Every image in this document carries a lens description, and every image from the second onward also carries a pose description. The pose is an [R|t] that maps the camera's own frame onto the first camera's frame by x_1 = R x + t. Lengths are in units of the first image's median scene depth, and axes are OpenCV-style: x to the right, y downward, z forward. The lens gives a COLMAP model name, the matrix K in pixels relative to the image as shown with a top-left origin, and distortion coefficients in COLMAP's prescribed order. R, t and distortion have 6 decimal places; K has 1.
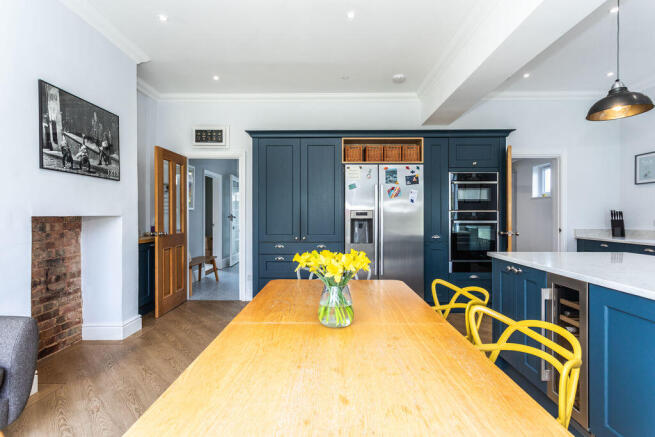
lens RADIAL K [[321.0, 0, 327.7], [0, 321.0, 216.2], [0, 0, 1]] dist [0.003861, 0.001433]
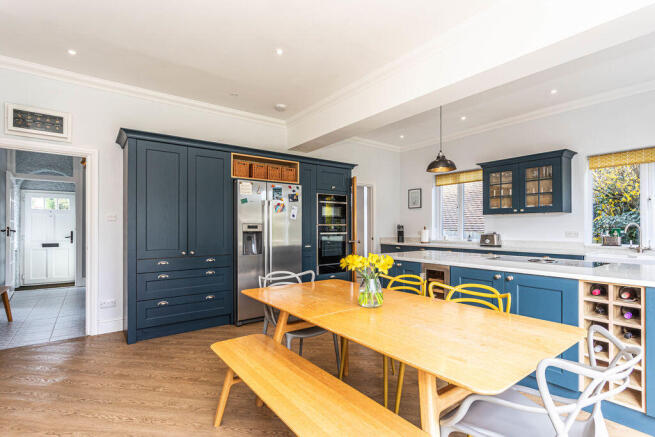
lens RADIAL K [[321.0, 0, 334.9], [0, 321.0, 227.5], [0, 0, 1]] dist [0.003861, 0.001433]
pose [[0.785299, -0.000299, 0.619117, -0.335569], [0.002017, 0.999996, -0.002074, -0.002835], [-0.619114, 0.002878, 0.785296, -0.006054]]
